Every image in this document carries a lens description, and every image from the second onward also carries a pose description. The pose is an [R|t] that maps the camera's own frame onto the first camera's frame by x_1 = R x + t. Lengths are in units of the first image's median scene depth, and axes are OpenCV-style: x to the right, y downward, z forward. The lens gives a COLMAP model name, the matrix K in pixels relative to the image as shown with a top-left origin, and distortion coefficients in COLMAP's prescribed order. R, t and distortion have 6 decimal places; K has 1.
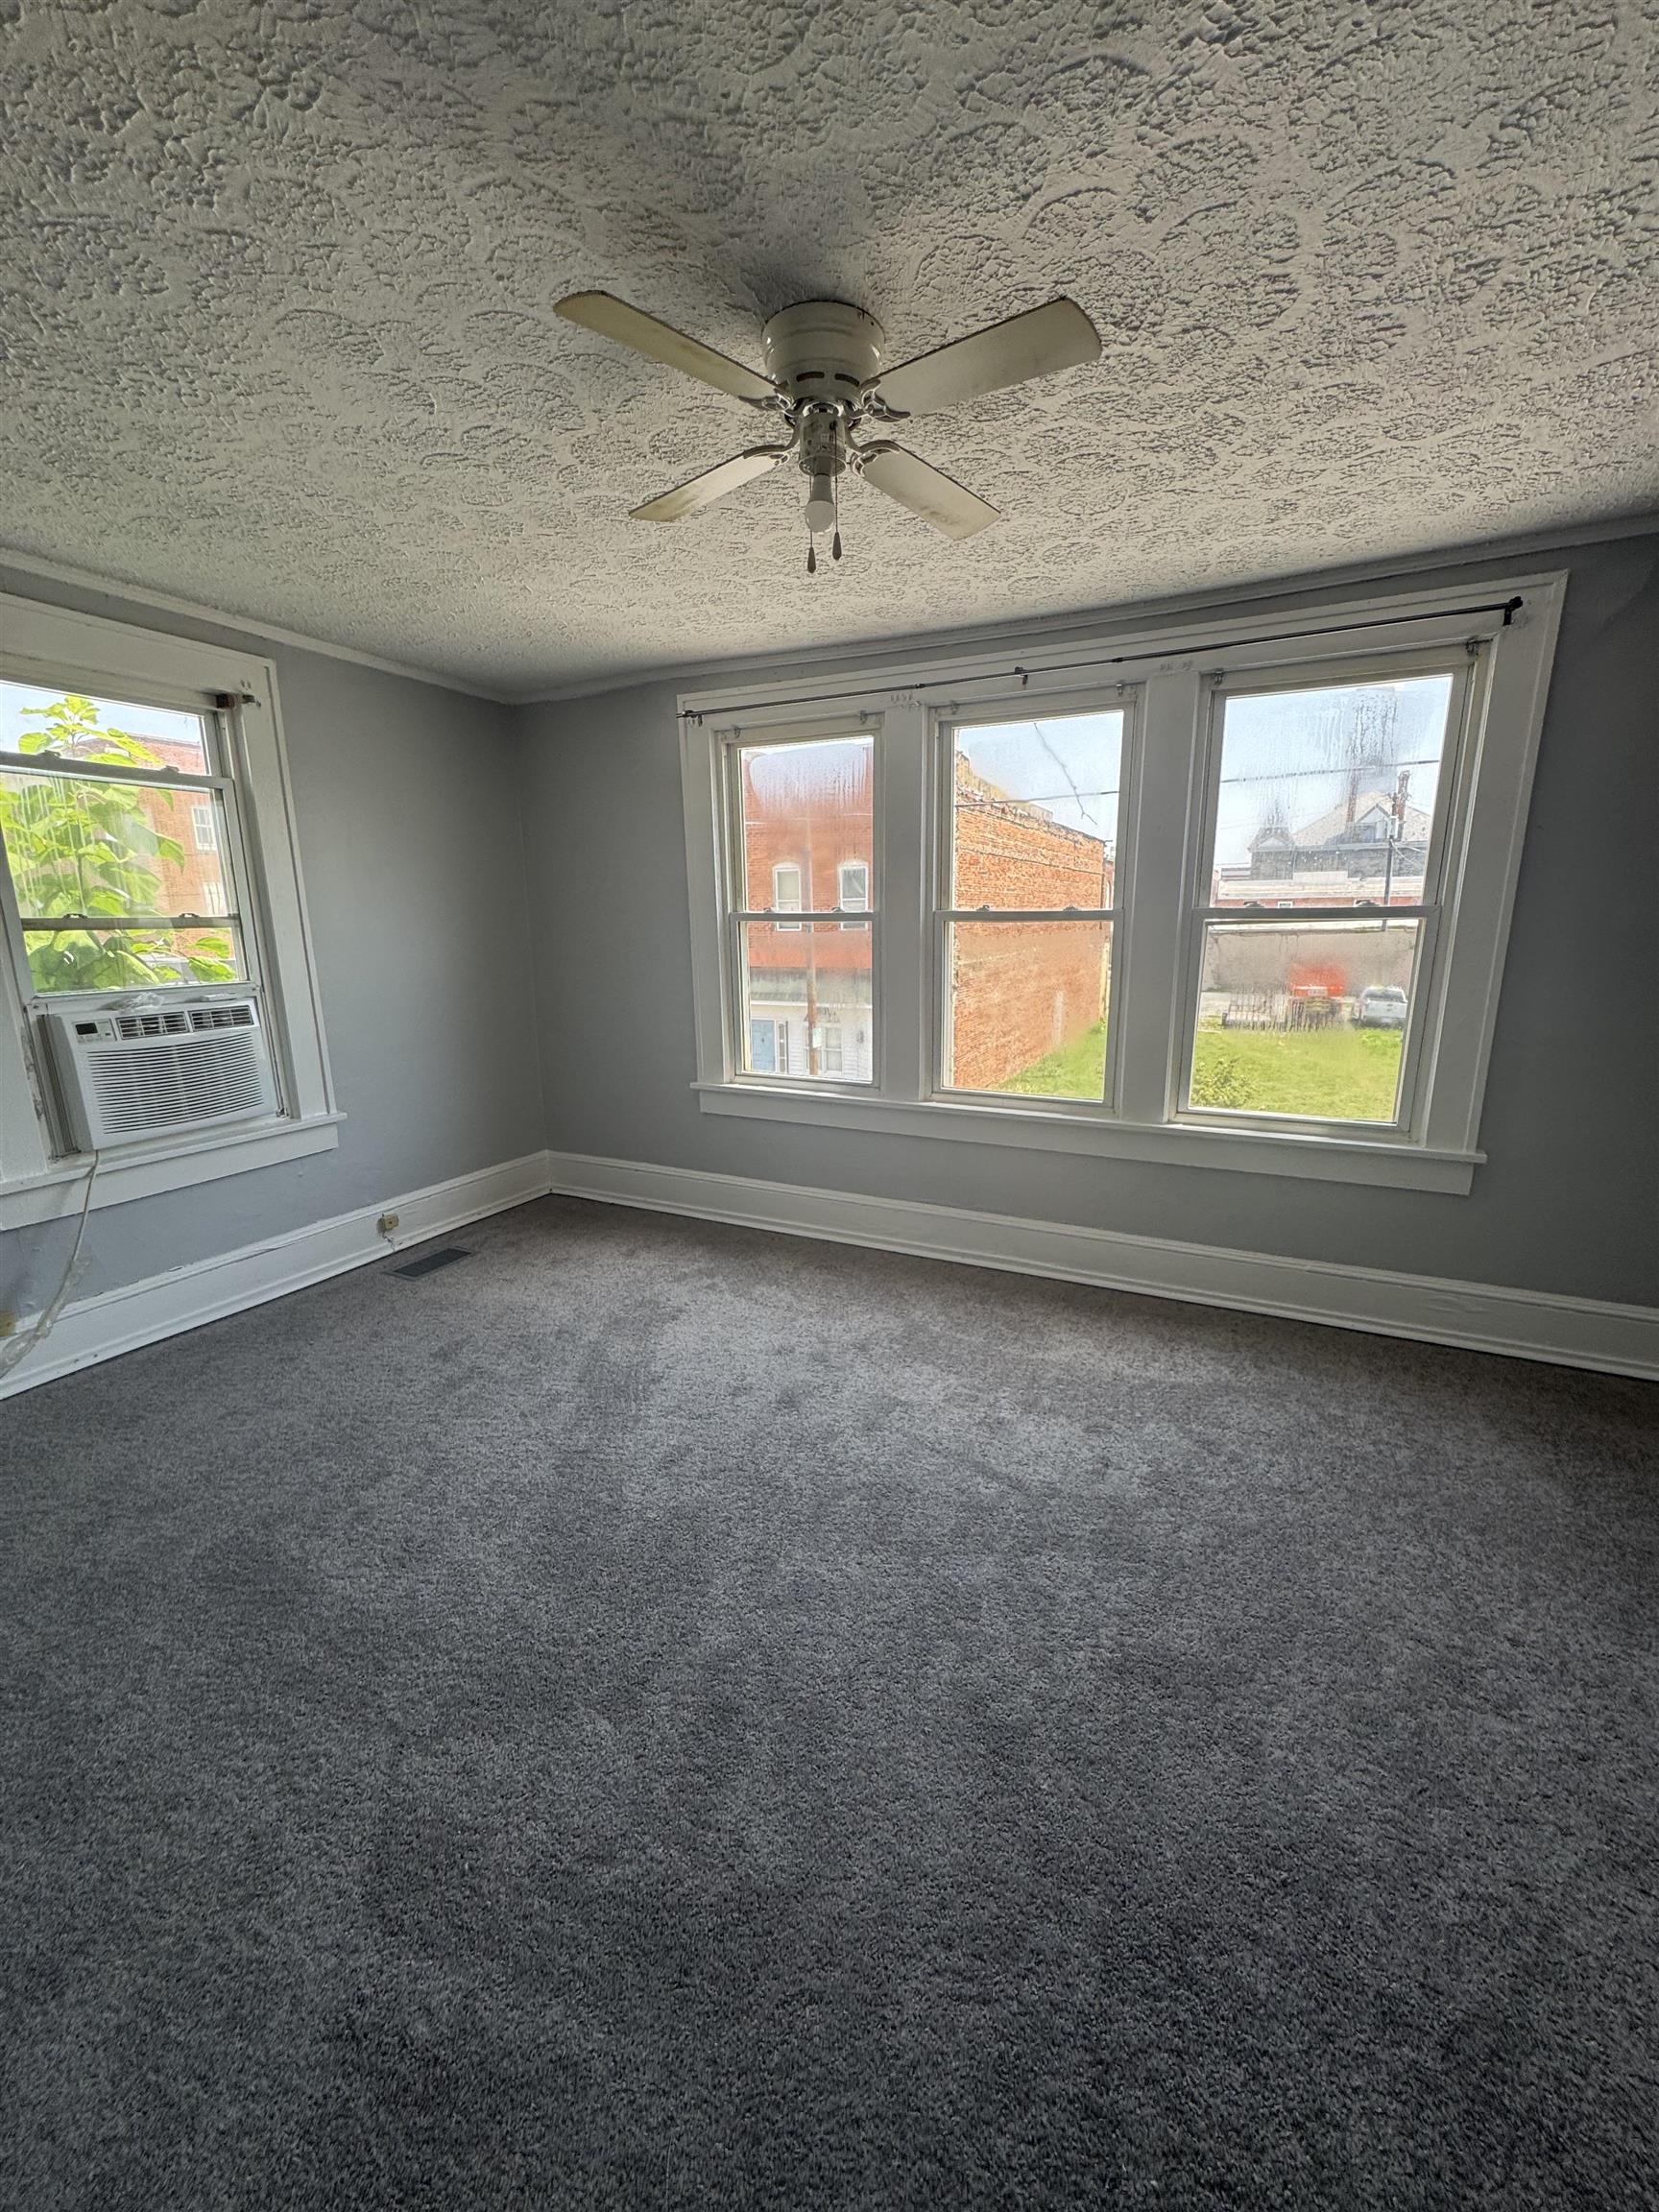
lens RADIAL K [[880.3, 0, 832.3], [0, 880.3, 1116.5], [0, 0, 1]] dist [-0.001694, -0.000201]
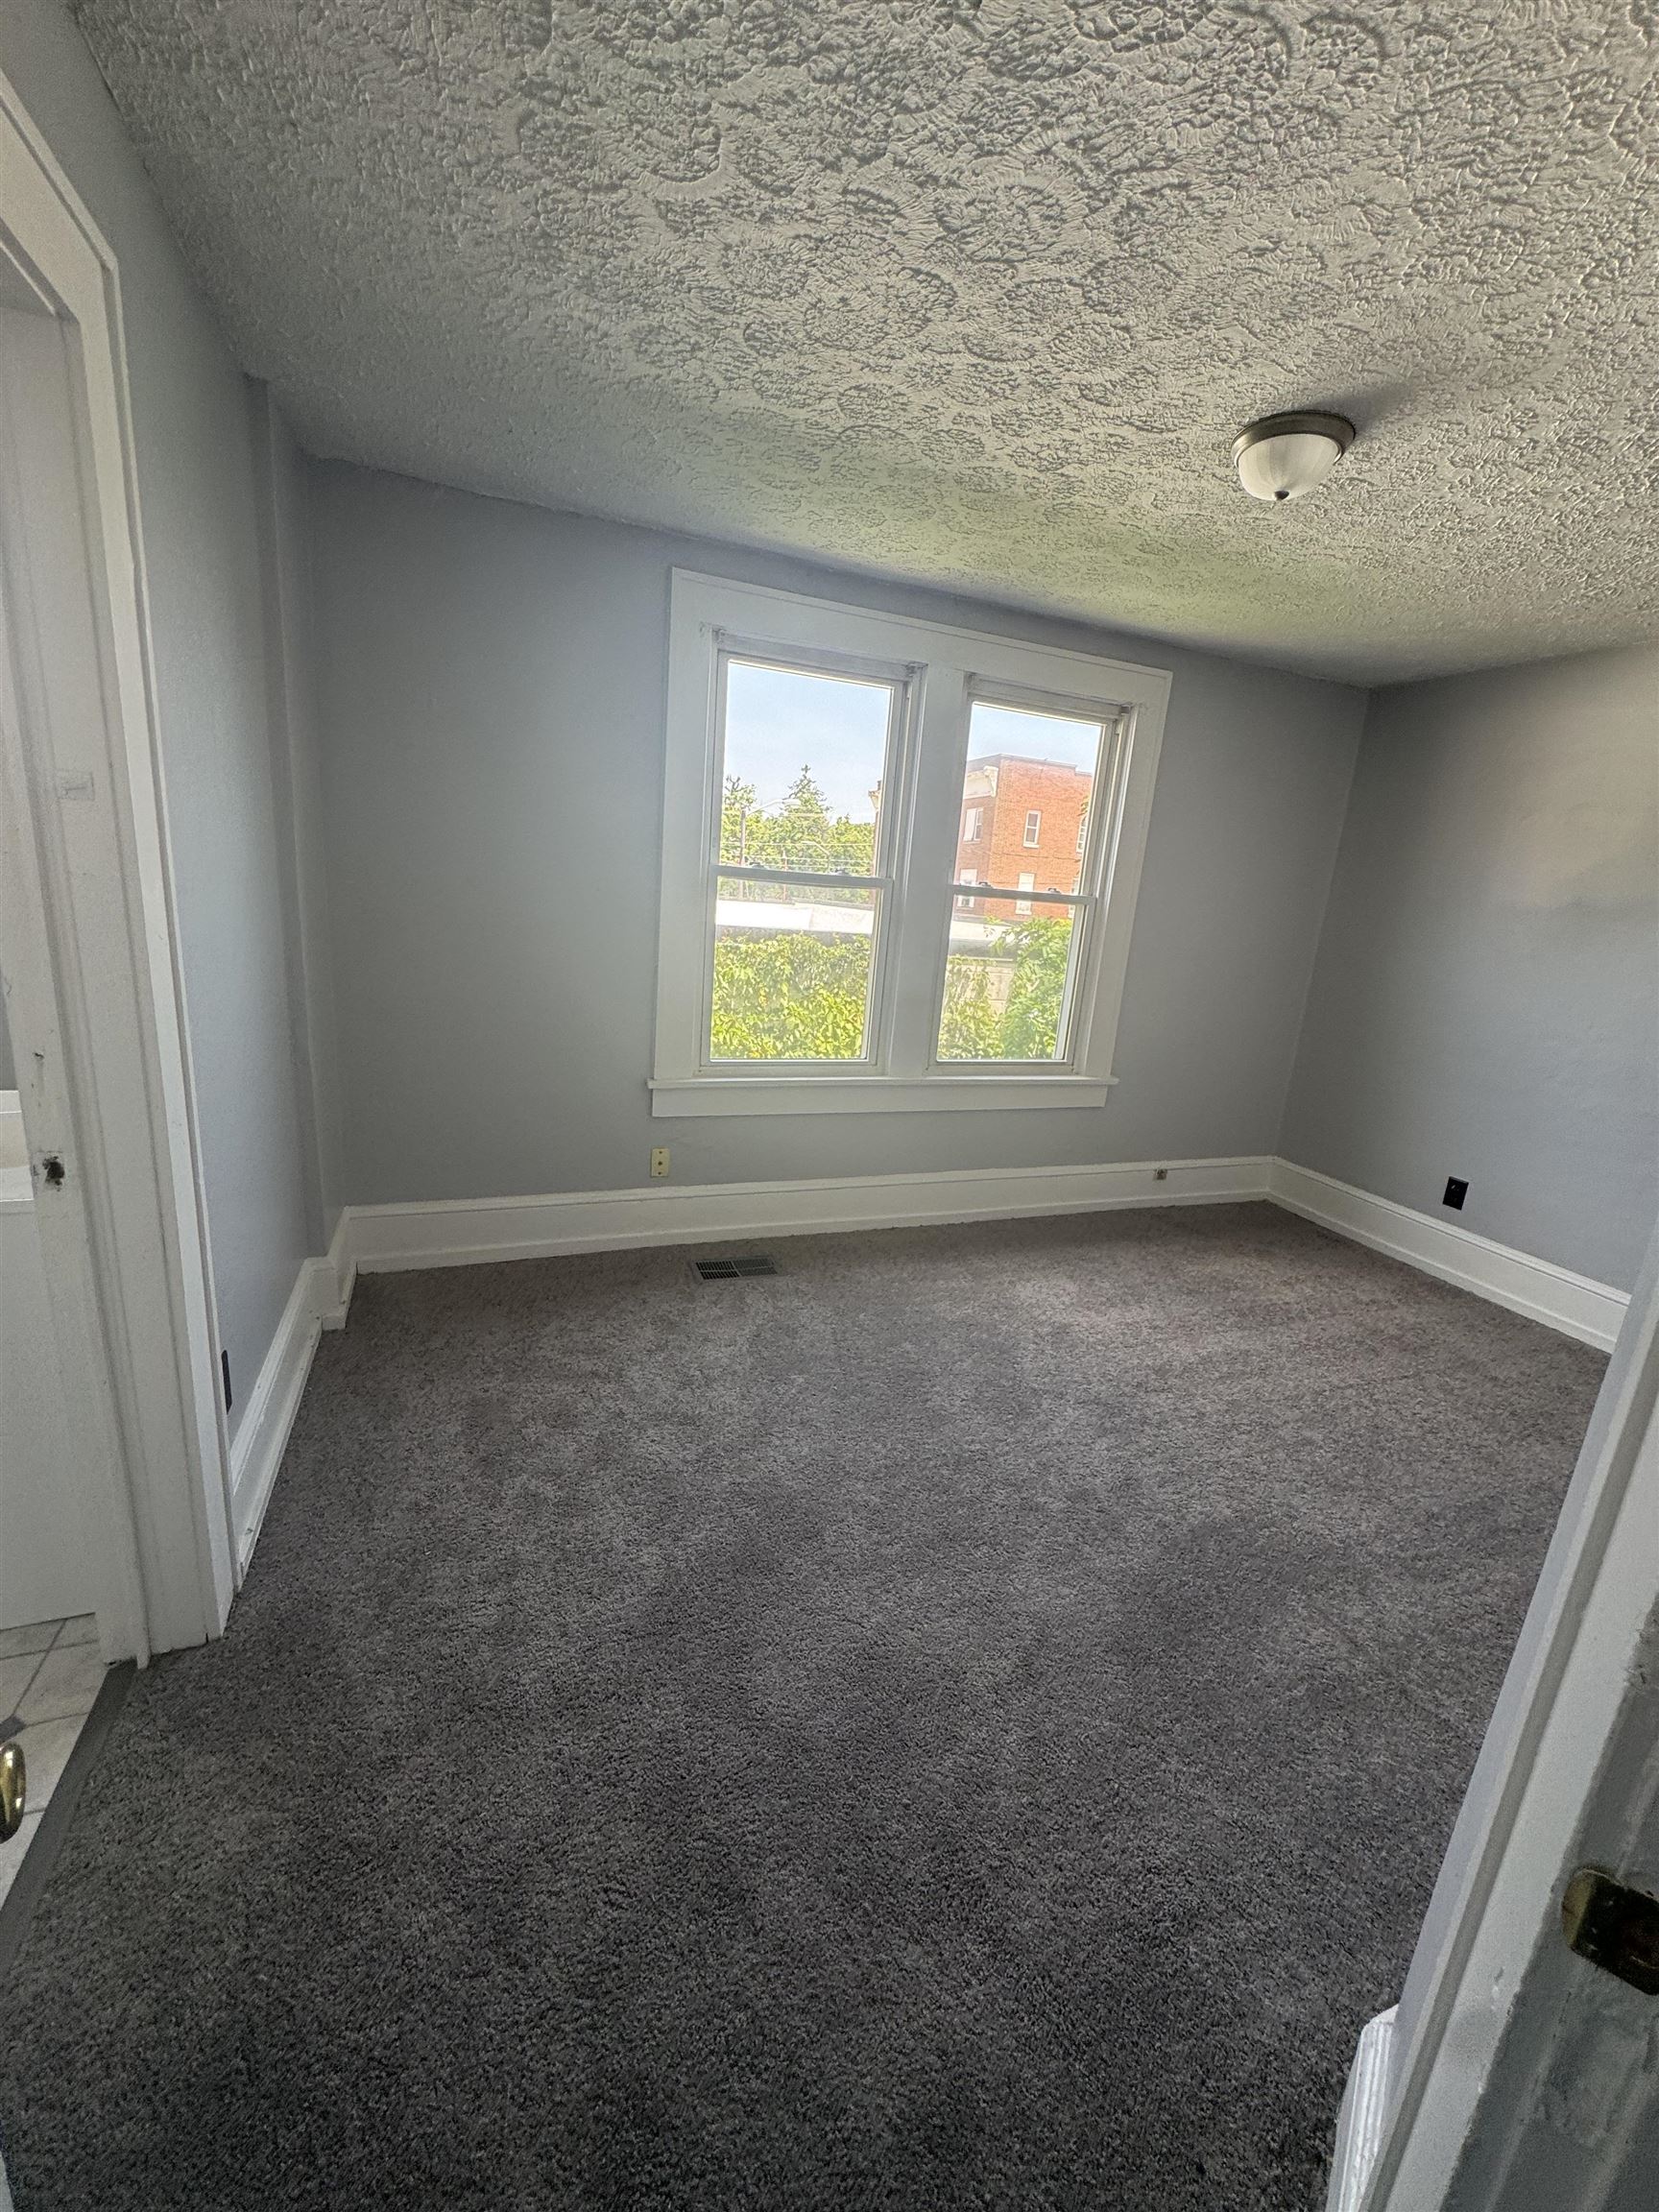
lens RADIAL K [[913.7, 0, 829.5], [0, 913.7, 1106.0], [0, 0, 1]] dist [-0.000957, -0.000046]
pose [[0.699543, -0.113443, 0.705529, -0.604059], [0.074410, 0.993515, 0.085971, -0.070796], [-0.710706, -0.007642, 0.703447, 0.308366]]
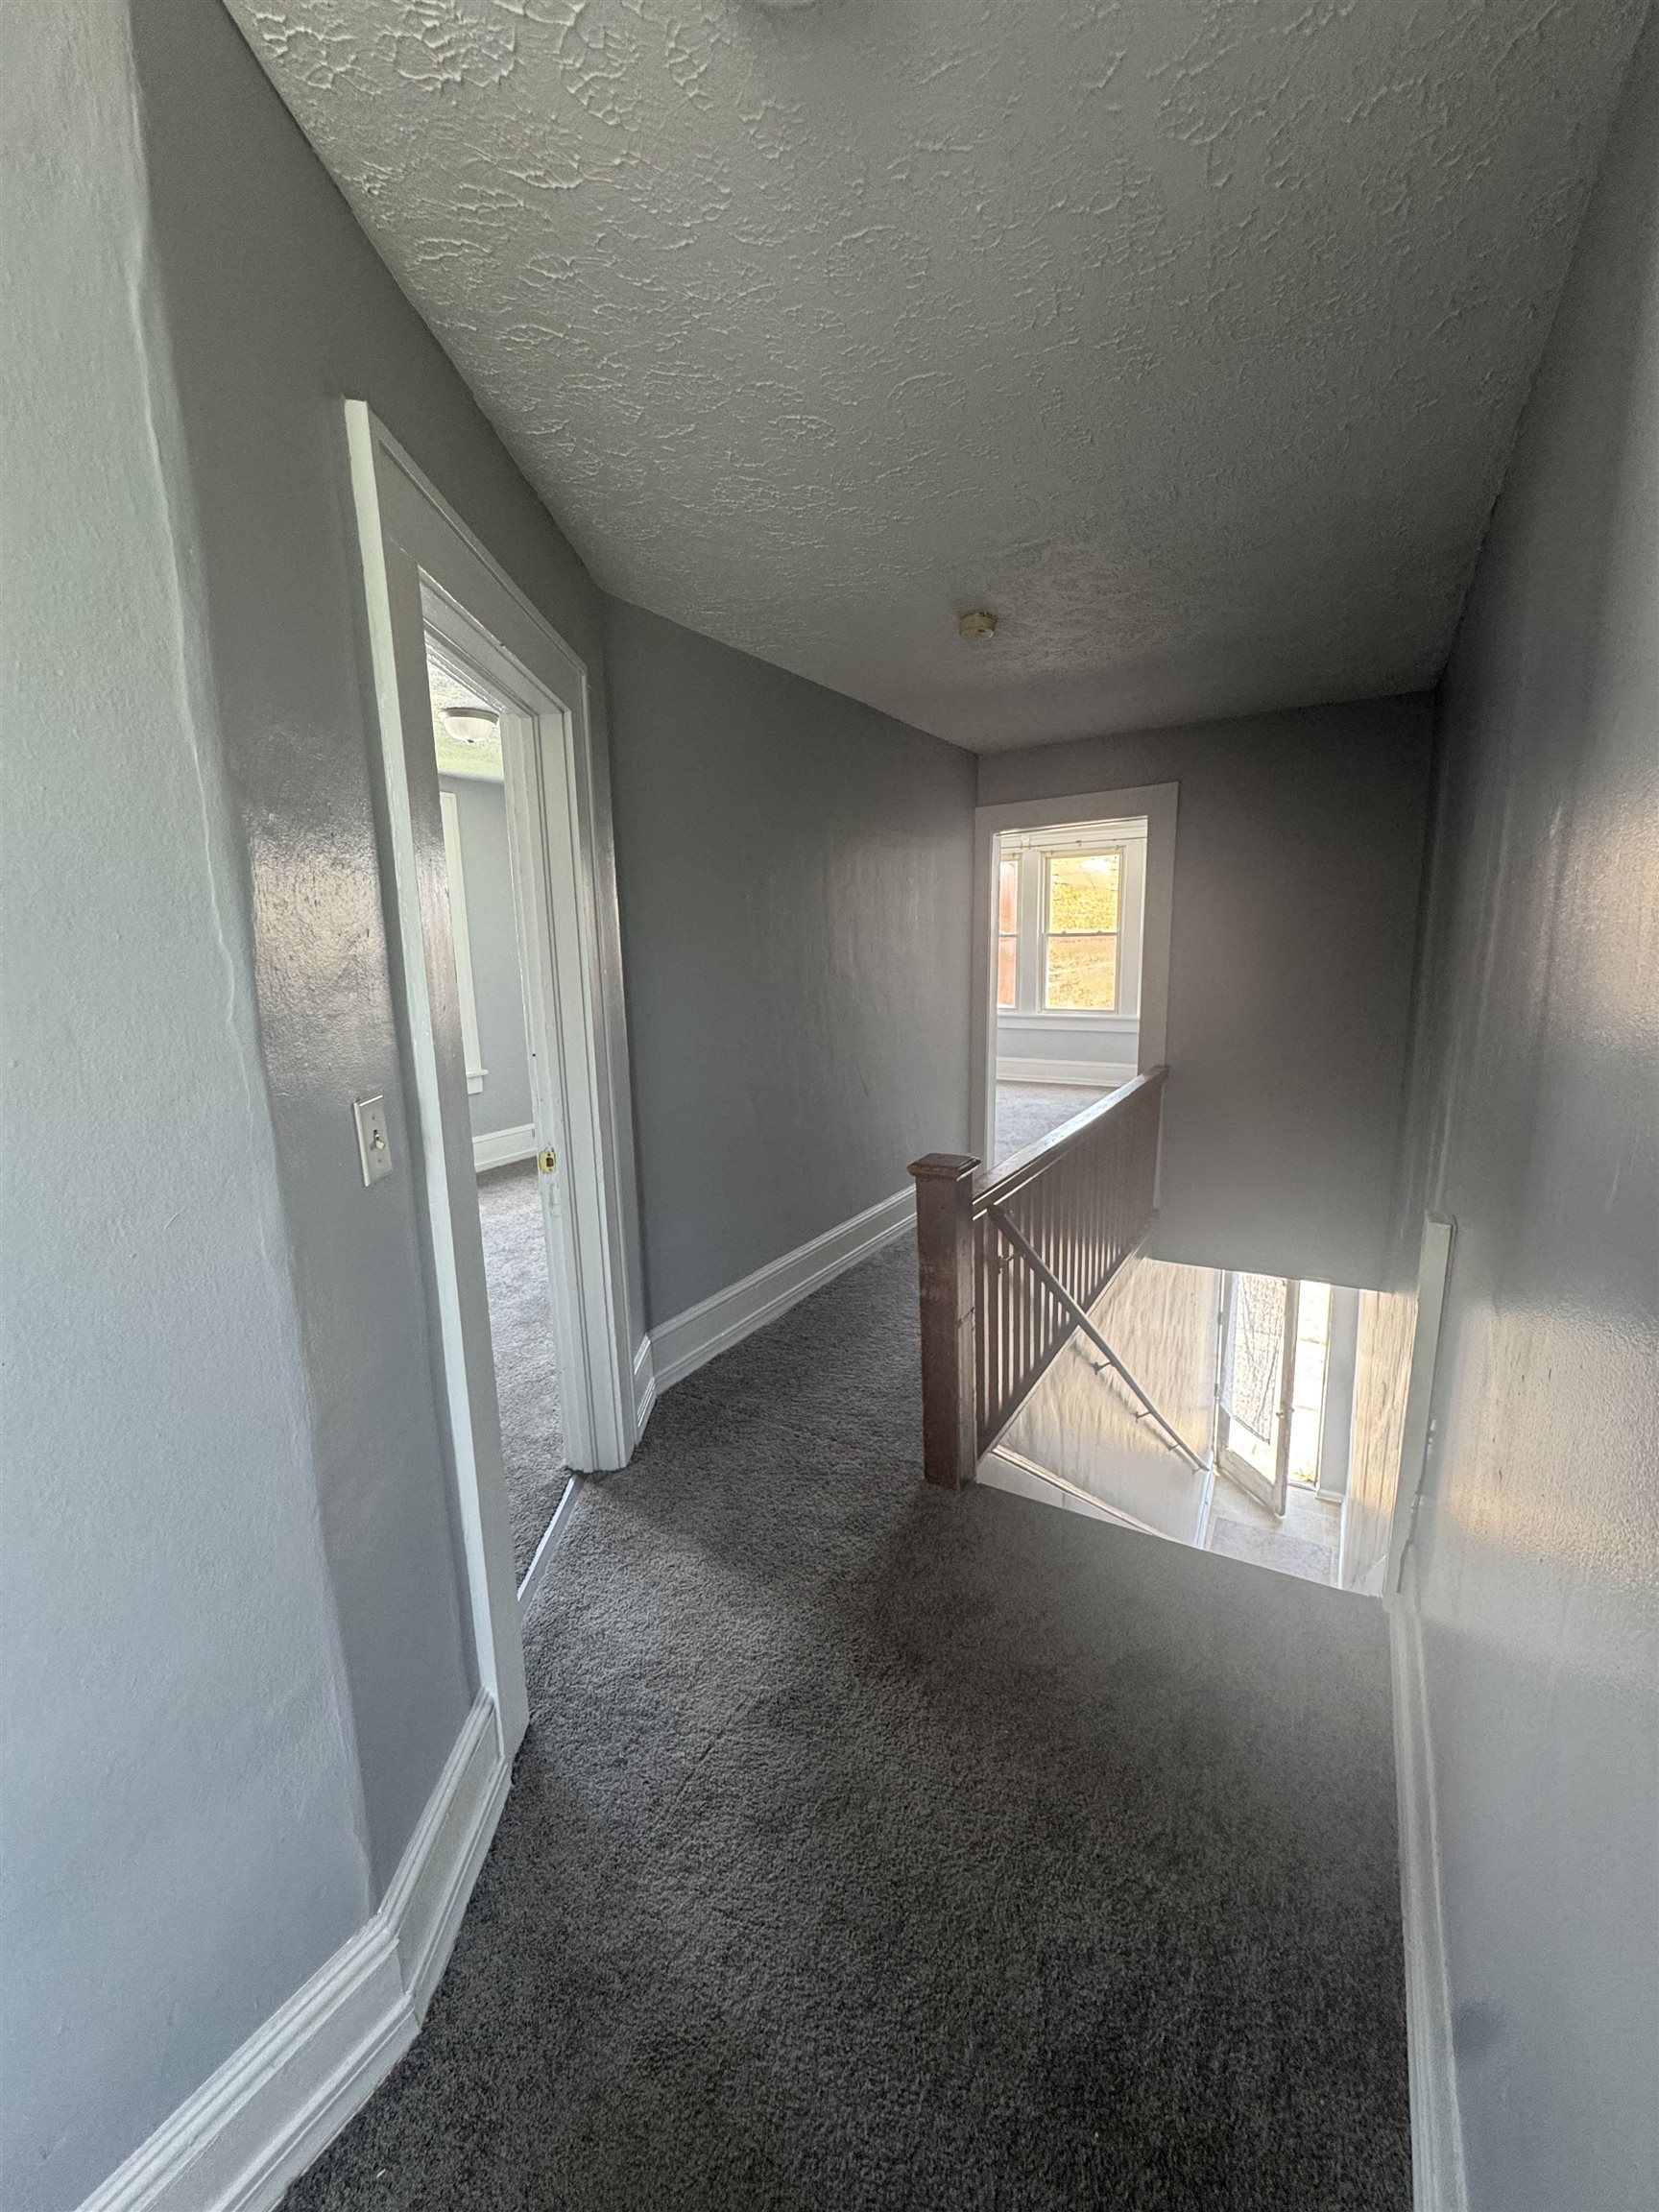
lens RADIAL K [[880.3, 0, 832.3], [0, 880.3, 1116.5], [0, 0, 1]] dist [-0.001694, -0.000201]
pose [[0.994405, 0.010531, -0.105107, -0.160468], [-0.013287, 0.999585, -0.025554, 0.273502], [0.104794, 0.026807, 0.994133, -1.169691]]
